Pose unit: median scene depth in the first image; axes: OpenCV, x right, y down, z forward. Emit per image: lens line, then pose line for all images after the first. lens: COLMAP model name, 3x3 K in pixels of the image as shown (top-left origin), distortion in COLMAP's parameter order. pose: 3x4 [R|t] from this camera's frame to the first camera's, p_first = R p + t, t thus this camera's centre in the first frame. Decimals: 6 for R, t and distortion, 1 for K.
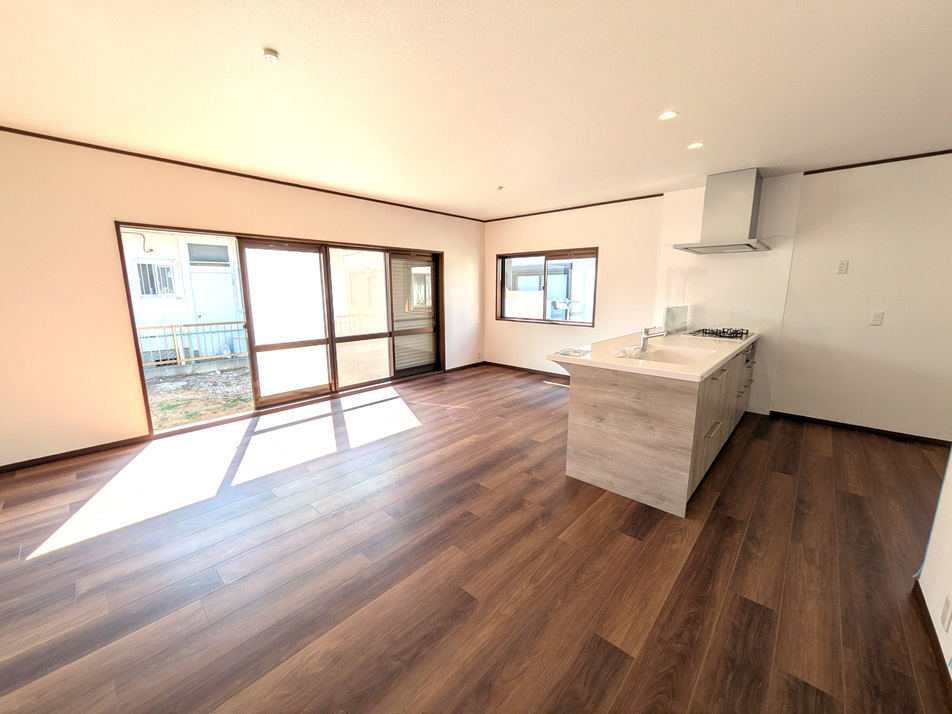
lens RADIAL K [[376.7, 0, 476.0], [0, 376.7, 353.8], [0, 0, 1]] dist [-0.000907, -0.000183]
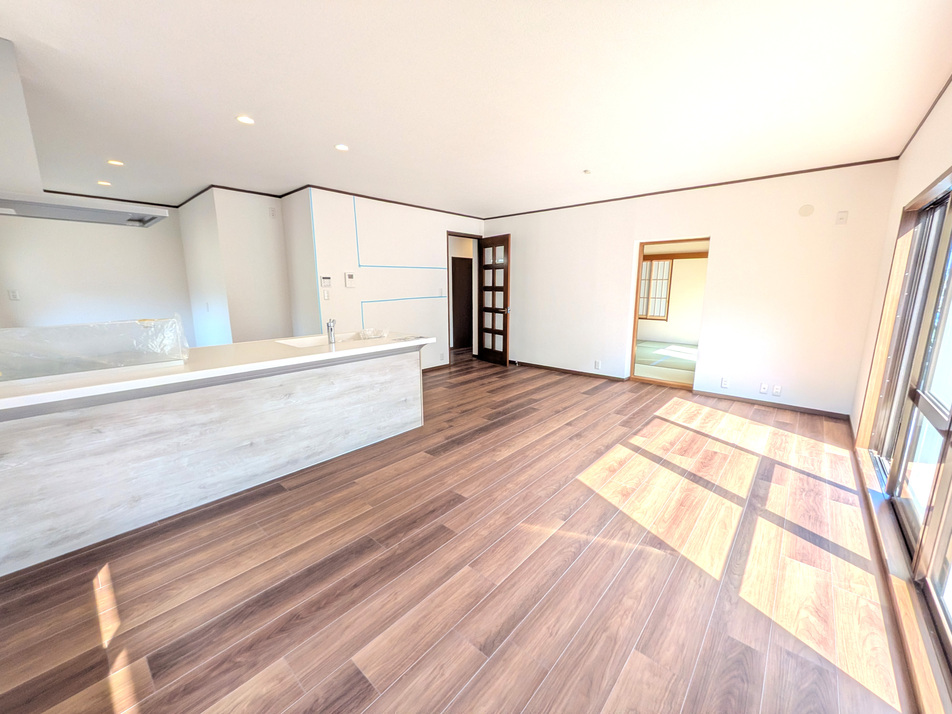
lens RADIAL K [[388.1, 0, 475.8], [0, 388.1, 364.5], [0, 0, 1]] dist [-0.012381, -0.000075]
pose [[-0.999908, 0.007092, -0.011555, 0.066983], [0.002411, 0.931724, 0.363160, -0.363123], [0.013342, 0.363099, -0.931655, 2.134118]]
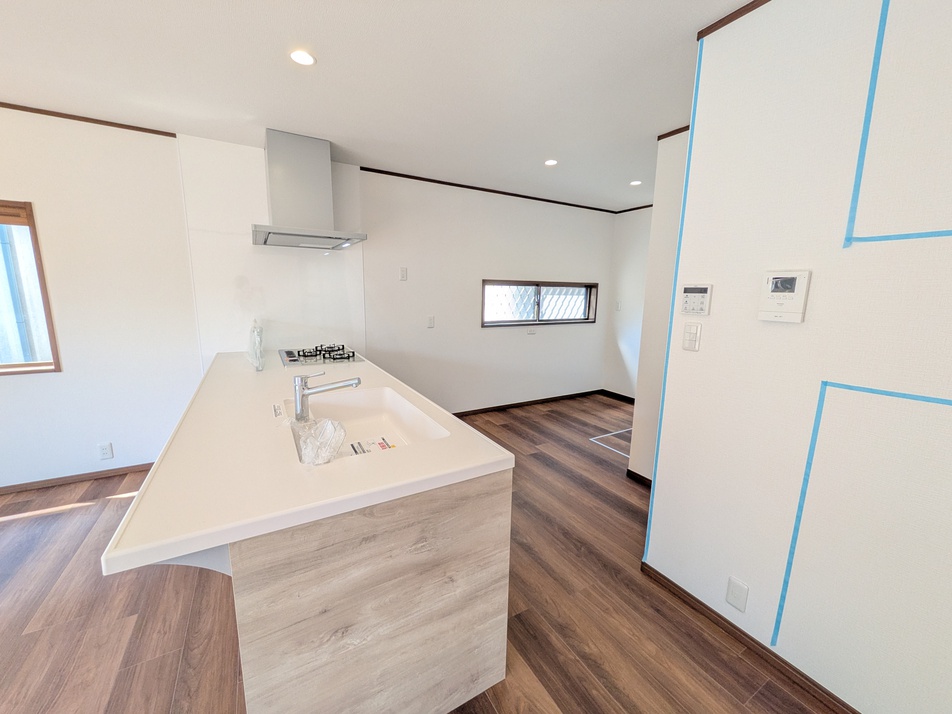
lens RADIAL K [[376.7, 0, 479.1], [0, 376.7, 356.5], [0, 0, 1]] dist [-0.002488, -0.000076]
pose [[0.295117, -0.160373, 0.941906, 0.033684], [0.145205, 0.981890, 0.121685, -0.131318], [-0.944363, 0.100858, 0.313059, 0.631492]]
